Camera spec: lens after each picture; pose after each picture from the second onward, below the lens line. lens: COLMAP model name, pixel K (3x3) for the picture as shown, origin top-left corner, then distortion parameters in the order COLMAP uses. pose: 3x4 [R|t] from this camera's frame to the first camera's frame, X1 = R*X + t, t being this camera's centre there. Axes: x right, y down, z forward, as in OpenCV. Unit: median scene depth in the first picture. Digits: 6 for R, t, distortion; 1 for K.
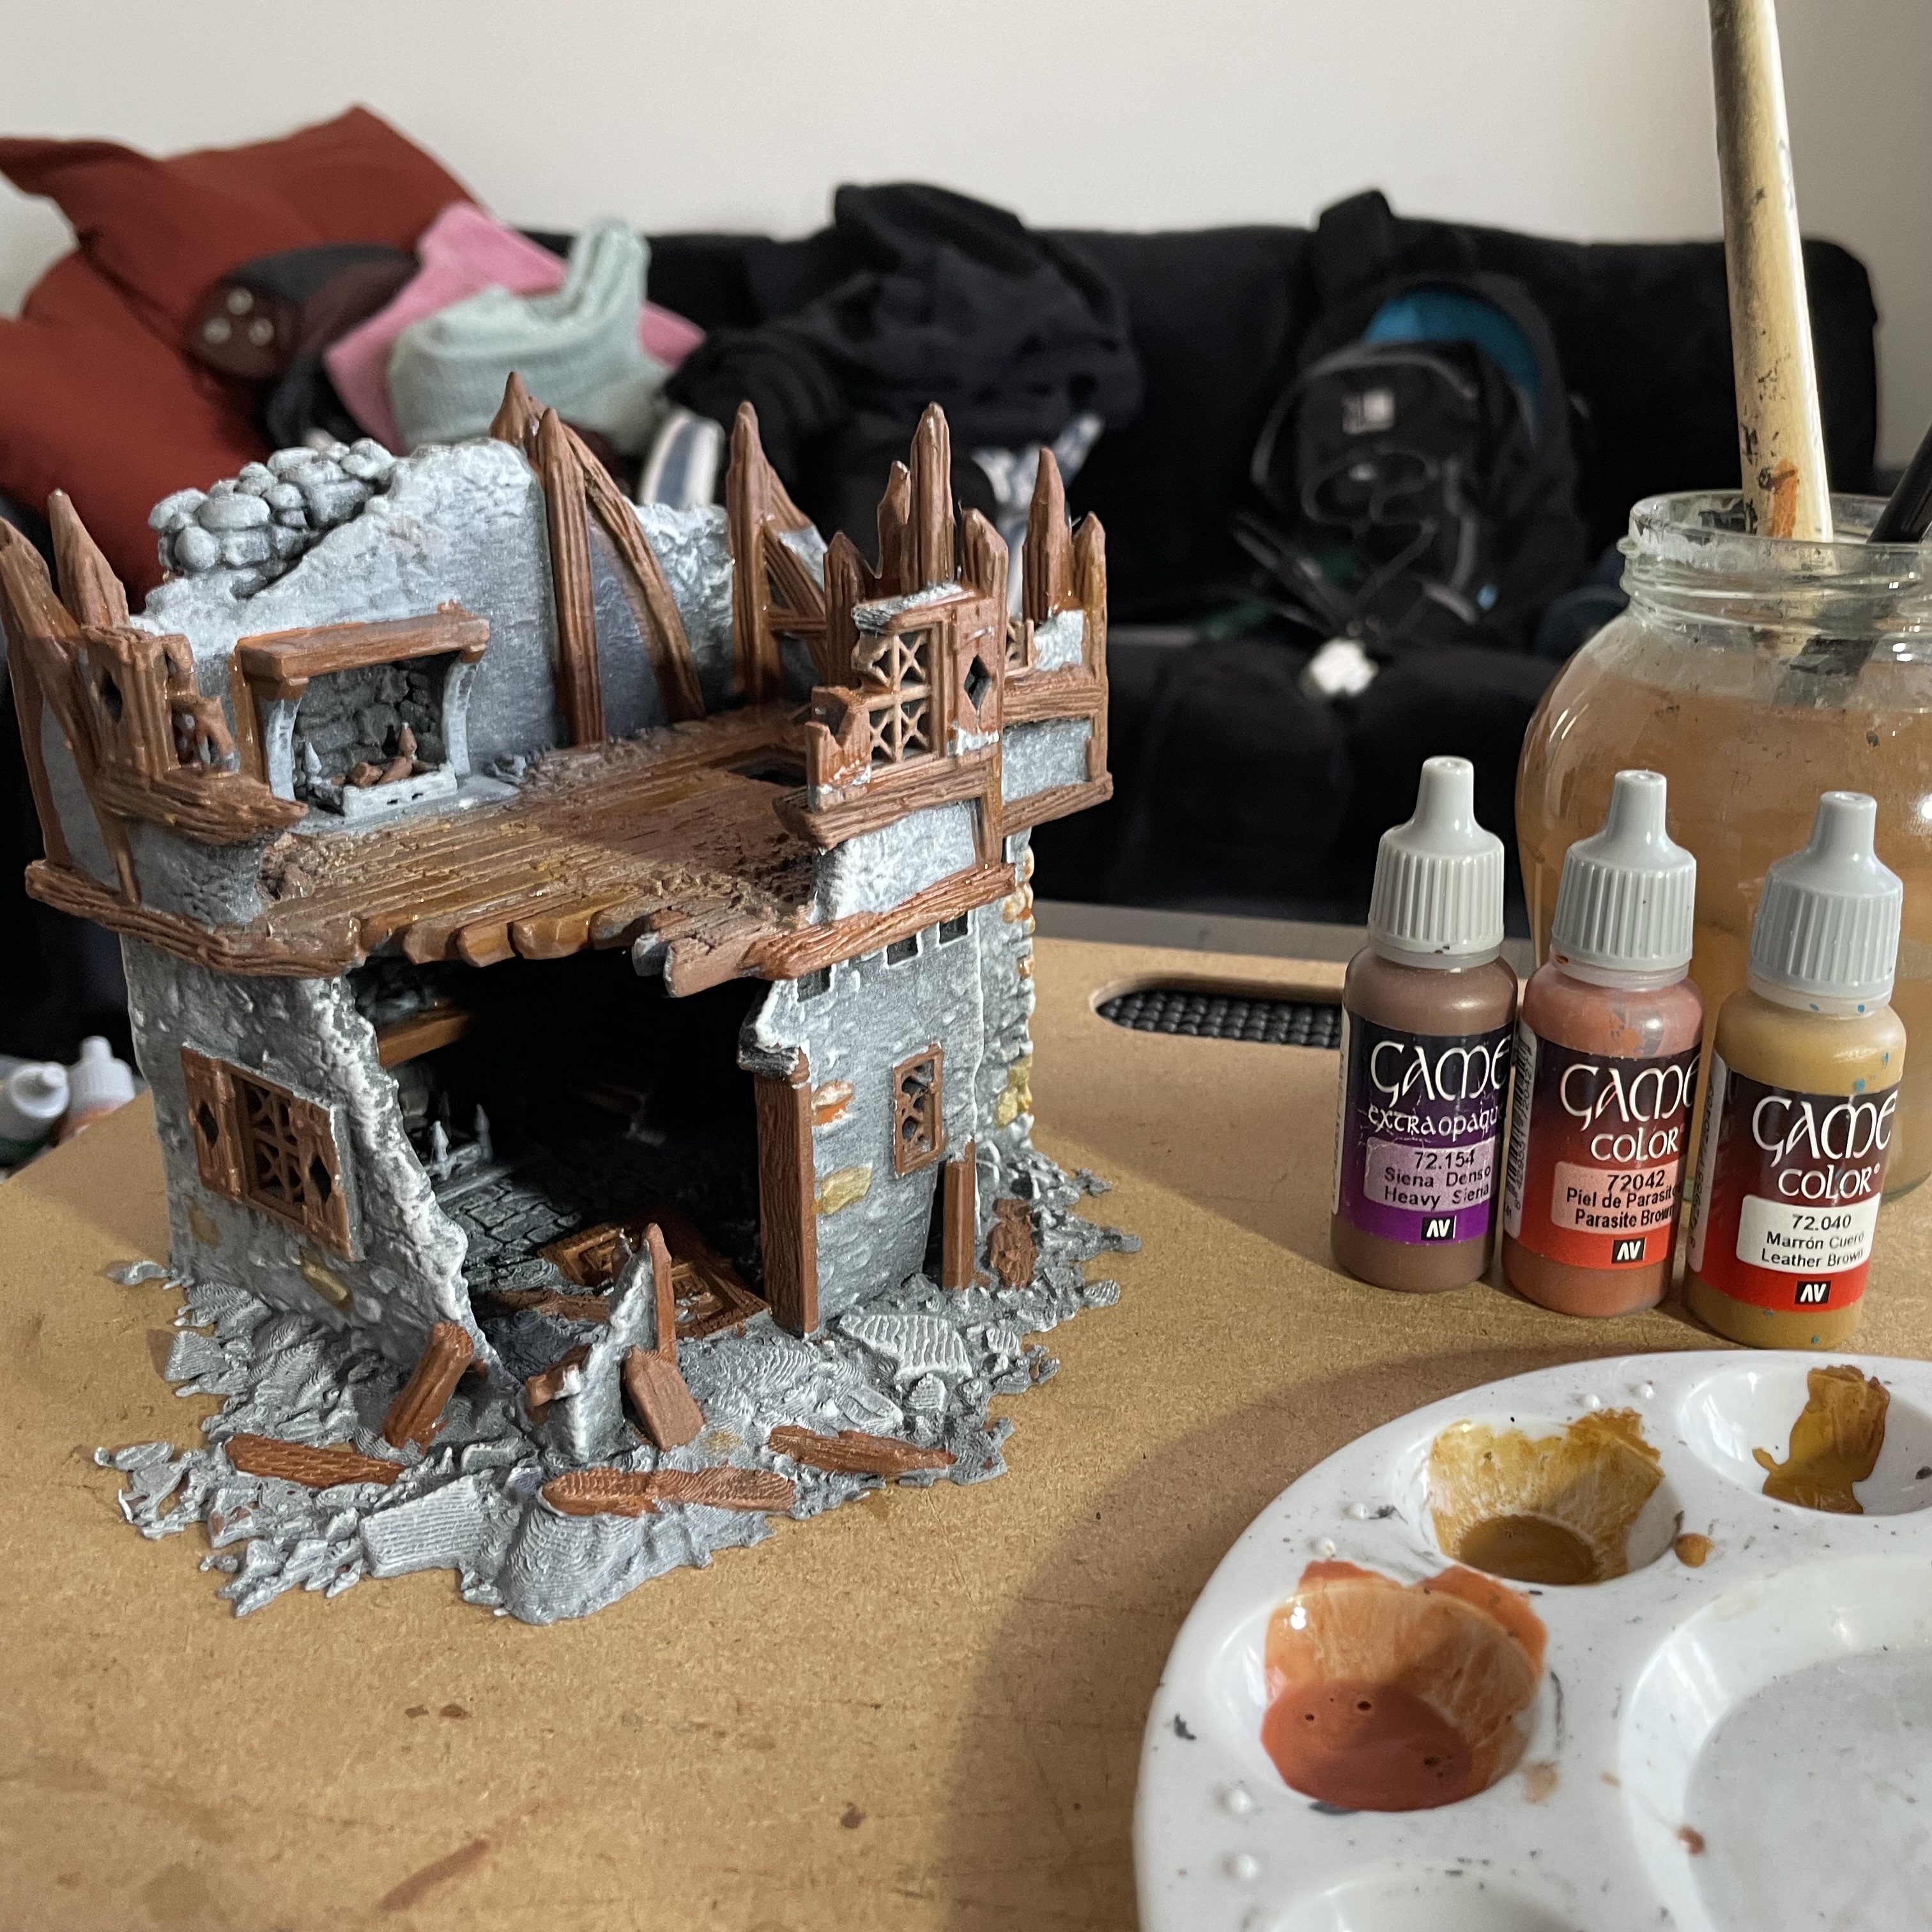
lens RADIAL K [[2050.8, 0, 971.1], [0, 2050.8, 922.7], [0, 0, 1]] dist [0.091907, -0.188307]
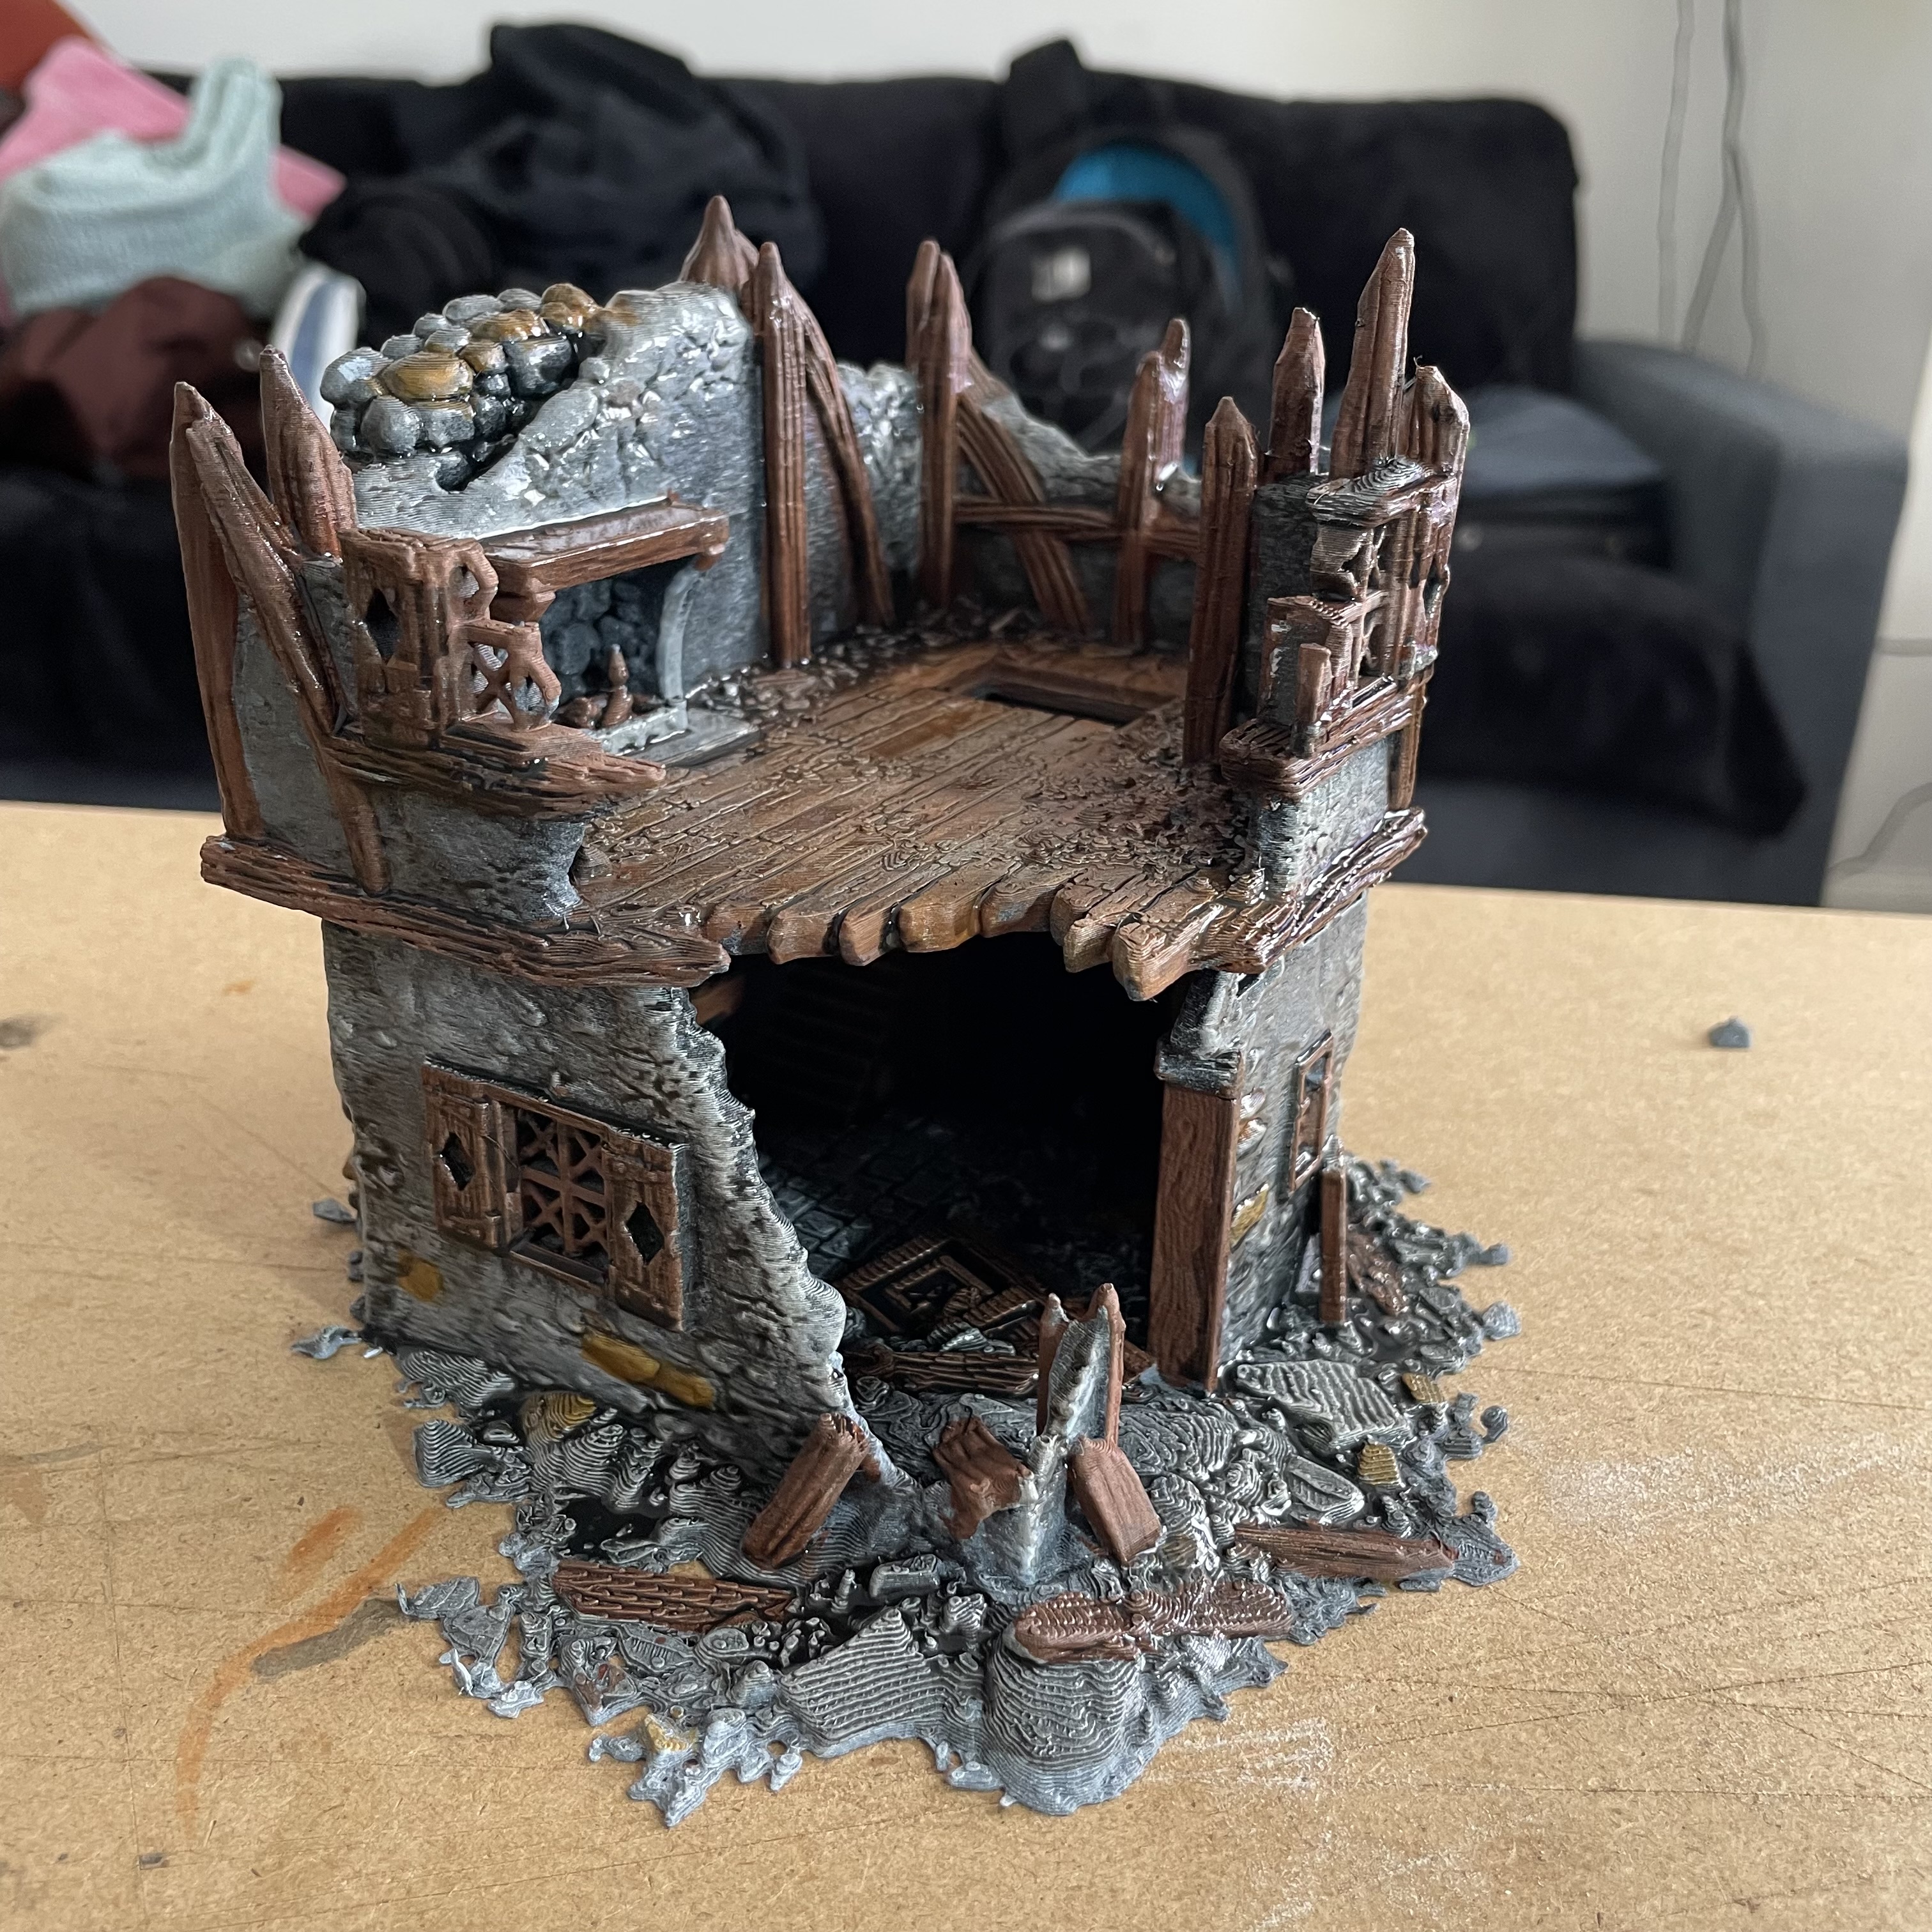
lens RADIAL K [[2094.0, 0, 908.3], [0, 2094.0, 963.3], [0, 0, 1]] dist [0.141926, -0.354936]
pose [[0.995606, -0.027293, 0.089578, -0.286048], [0.021086, 0.997358, 0.069521, -0.033707], [-0.091239, -0.067327, 0.993550, 0.200117]]
